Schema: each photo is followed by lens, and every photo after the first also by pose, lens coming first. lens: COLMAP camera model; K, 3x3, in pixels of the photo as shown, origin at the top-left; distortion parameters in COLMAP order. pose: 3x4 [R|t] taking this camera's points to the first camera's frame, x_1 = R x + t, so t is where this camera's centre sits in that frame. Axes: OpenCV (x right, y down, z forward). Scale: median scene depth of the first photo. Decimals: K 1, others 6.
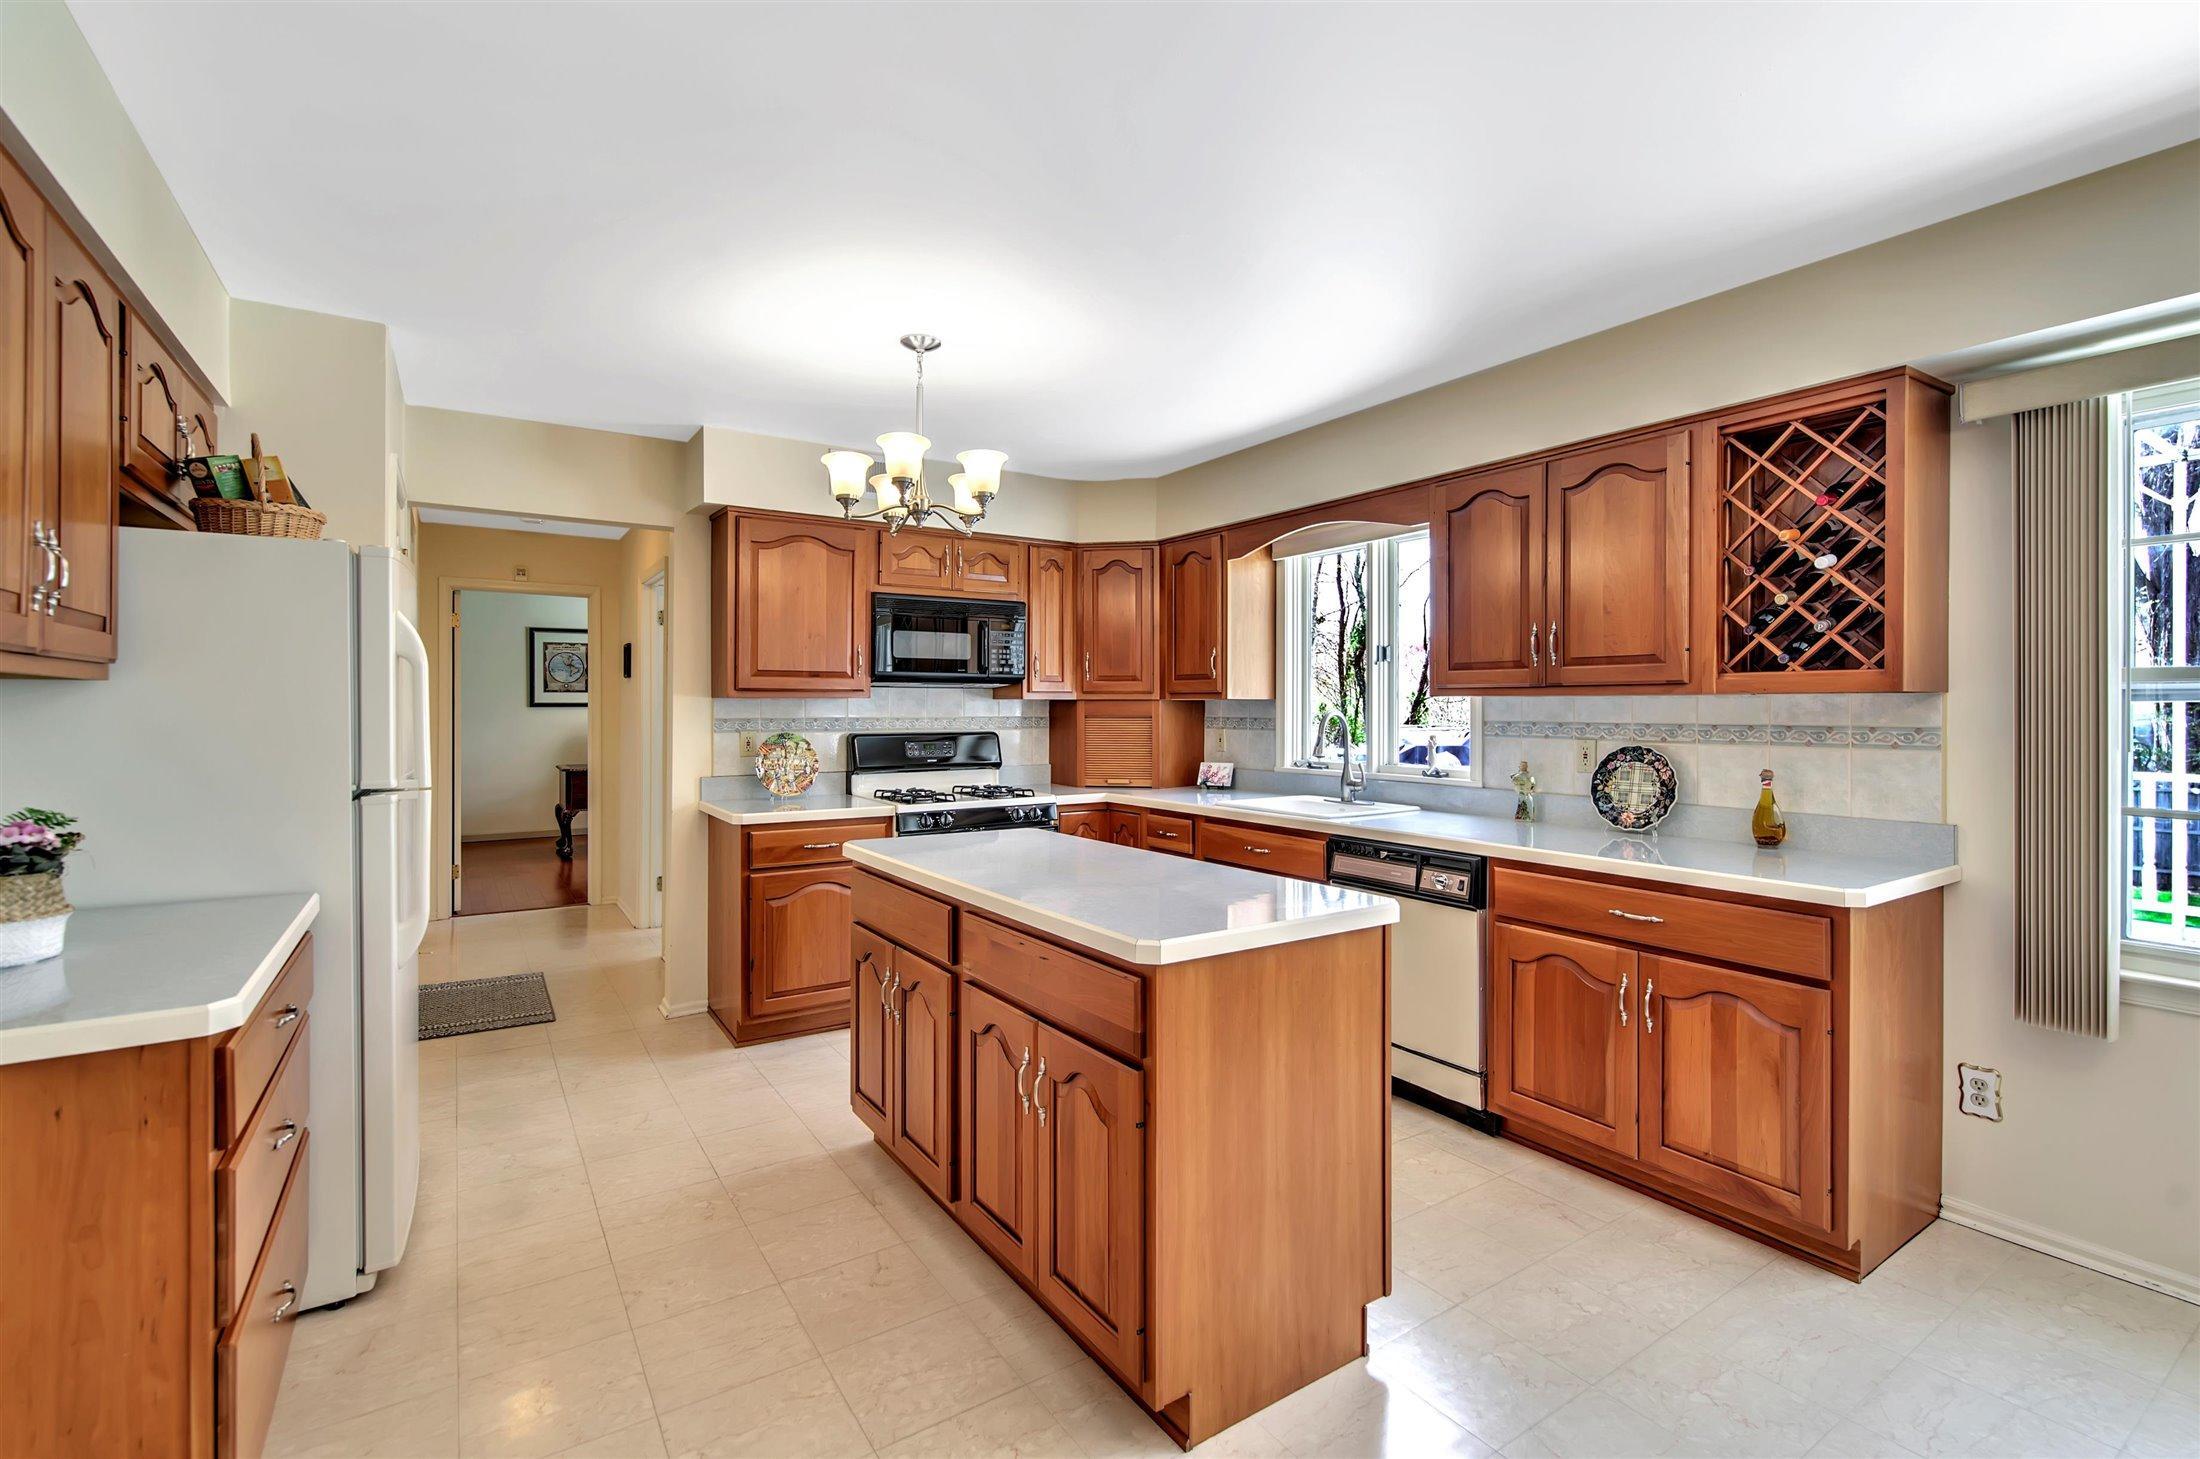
lens RADIAL K [[968.0, 0, 1098.5], [0, 968.0, 707.6], [0, 0, 1]] dist [0.001855, 0.000957]
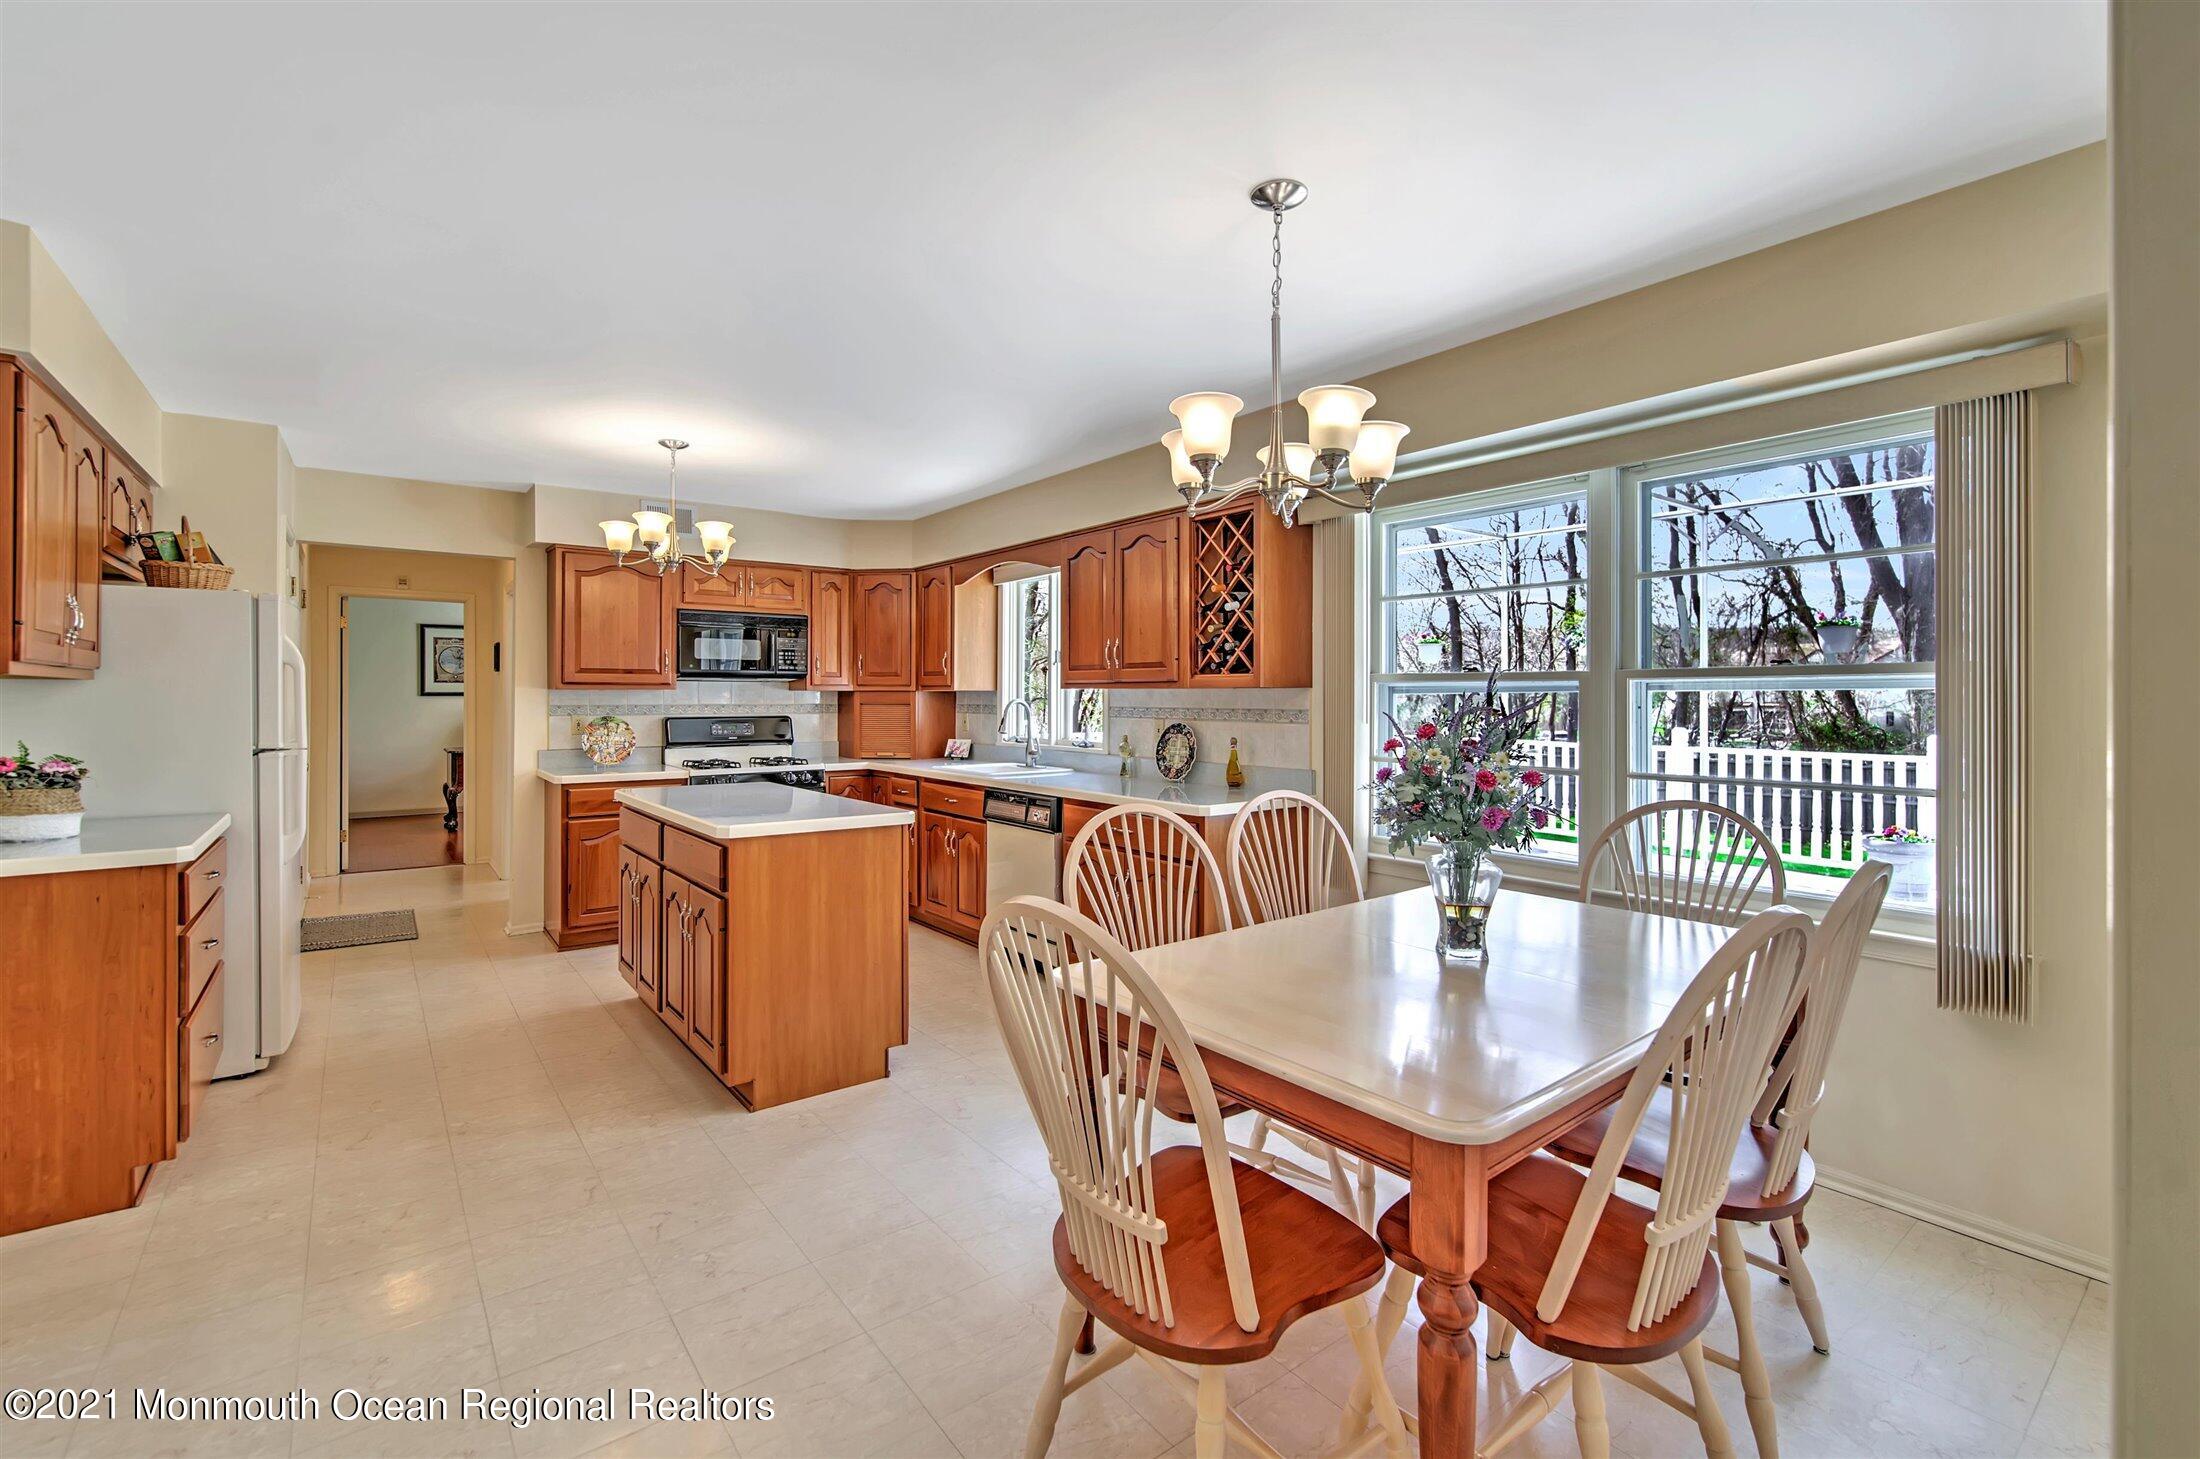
lens RADIAL K [[968.0, 0, 1119.7], [0, 968.0, 696.2], [0, 0, 1]] dist [0.001855, 0.000957]
pose [[0.997039, 0.001210, 0.076884, 0.392840], [-0.001136, 0.999999, -0.001003, -0.000285], [-0.076885, 0.000912, 0.997040, -0.520512]]
